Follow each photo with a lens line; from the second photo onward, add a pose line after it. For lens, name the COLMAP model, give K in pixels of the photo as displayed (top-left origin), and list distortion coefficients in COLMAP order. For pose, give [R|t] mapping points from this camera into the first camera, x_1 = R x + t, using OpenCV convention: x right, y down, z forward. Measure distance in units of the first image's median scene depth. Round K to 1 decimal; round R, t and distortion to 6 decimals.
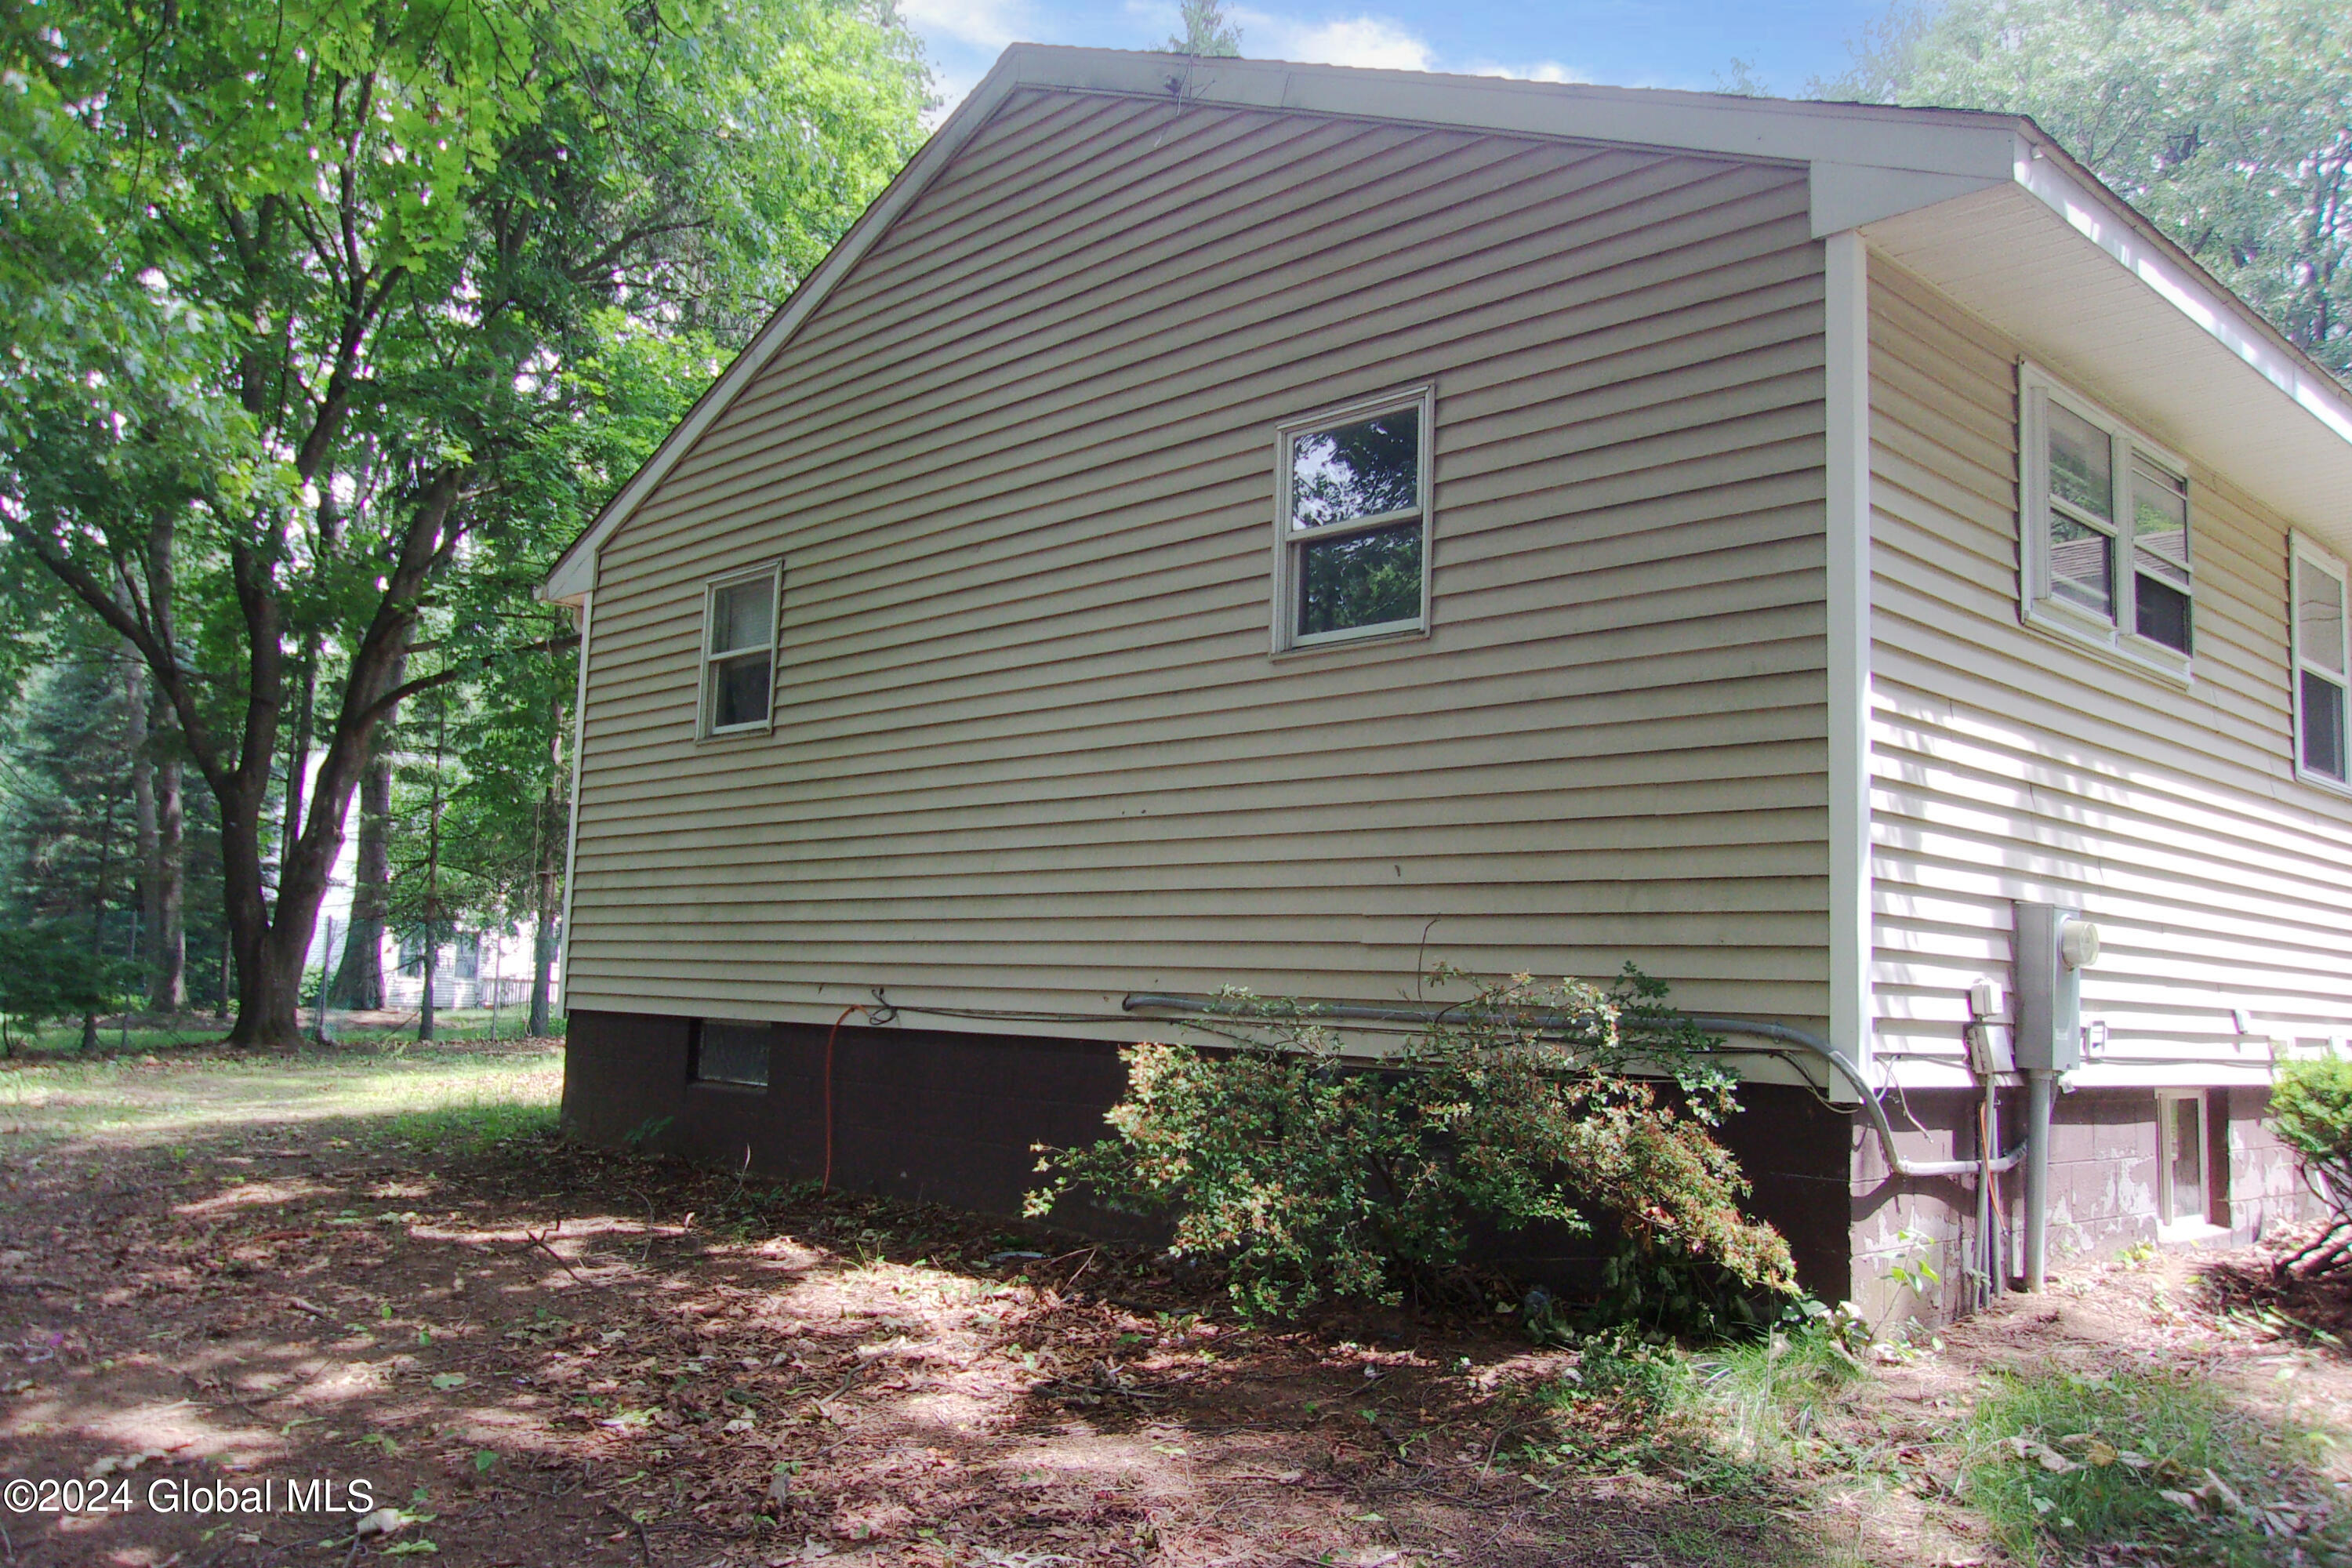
lens RADIAL K [[1822.1, 0, 1176.0], [0, 1822.1, 784.0], [0, 0, 1]] dist [0.002770, 0.003501]
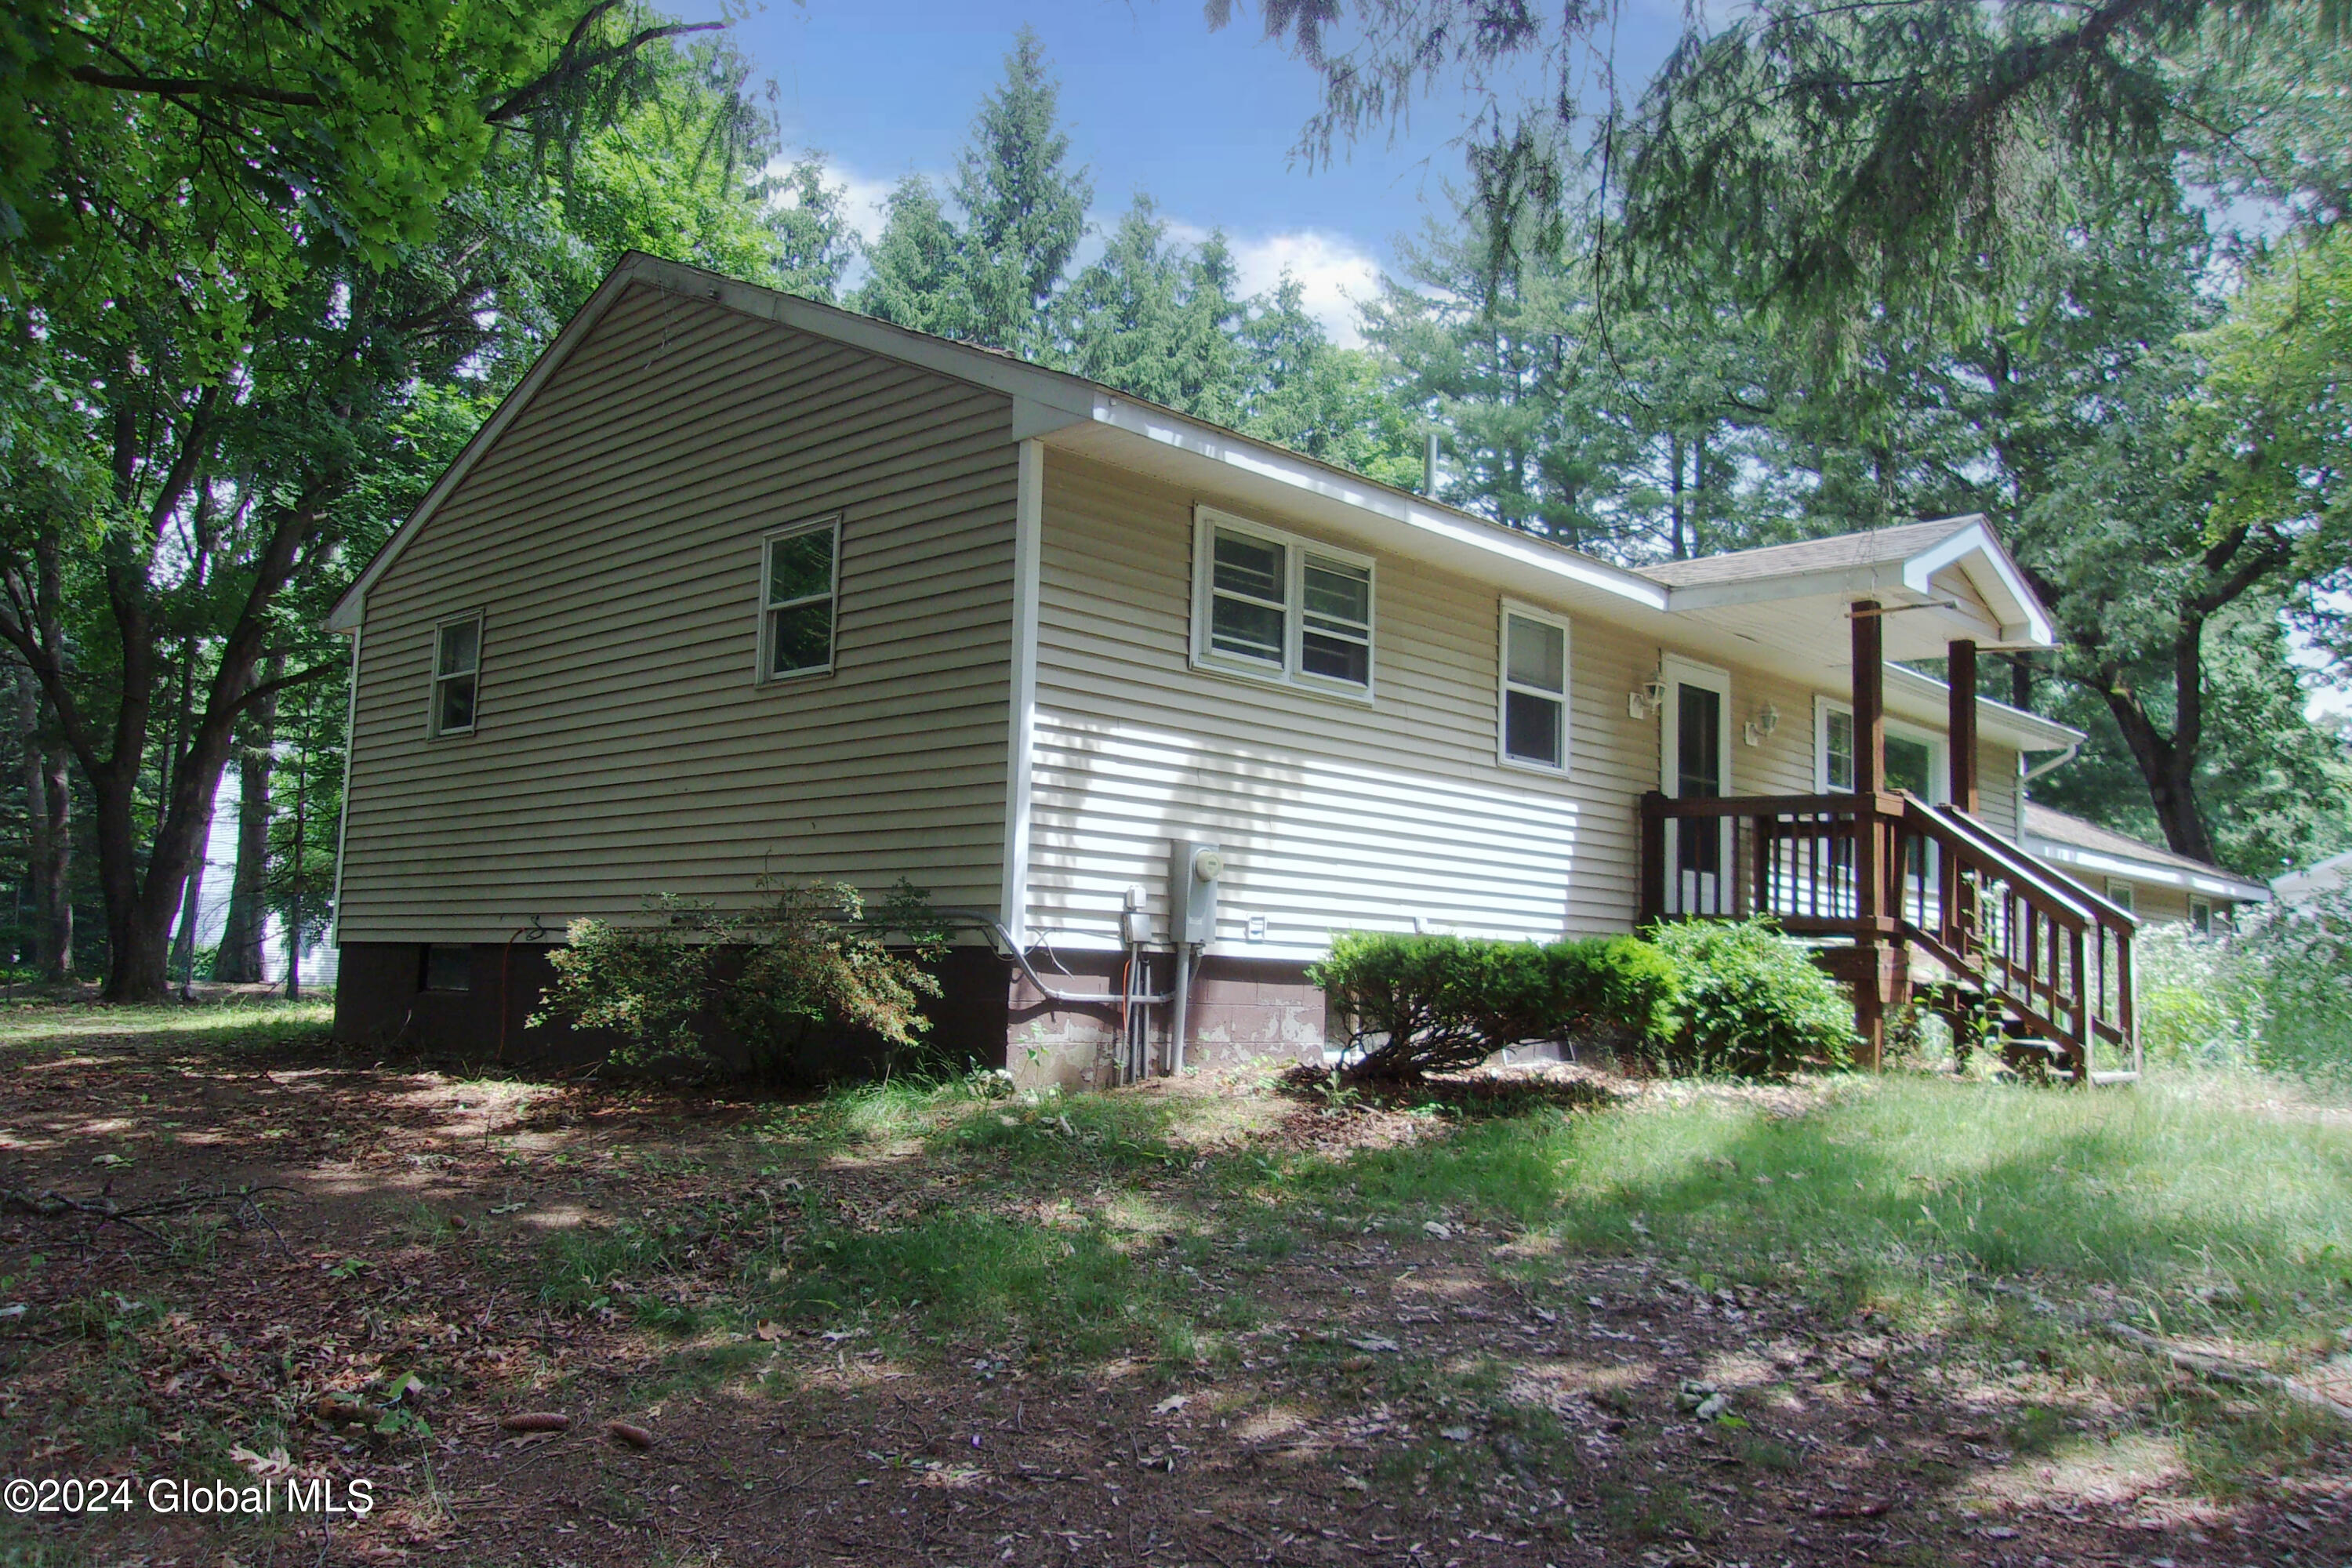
lens RADIAL K [[1791.2, 0, 1176.0], [0, 1791.2, 784.0], [0, 0, 1]] dist [0.002057, -0.000565]
pose [[0.998919, -0.003952, 0.046327, 0.357284], [0.003628, 0.999968, 0.007084, 0.002284], [-0.046353, -0.006908, 0.998901, -0.549338]]
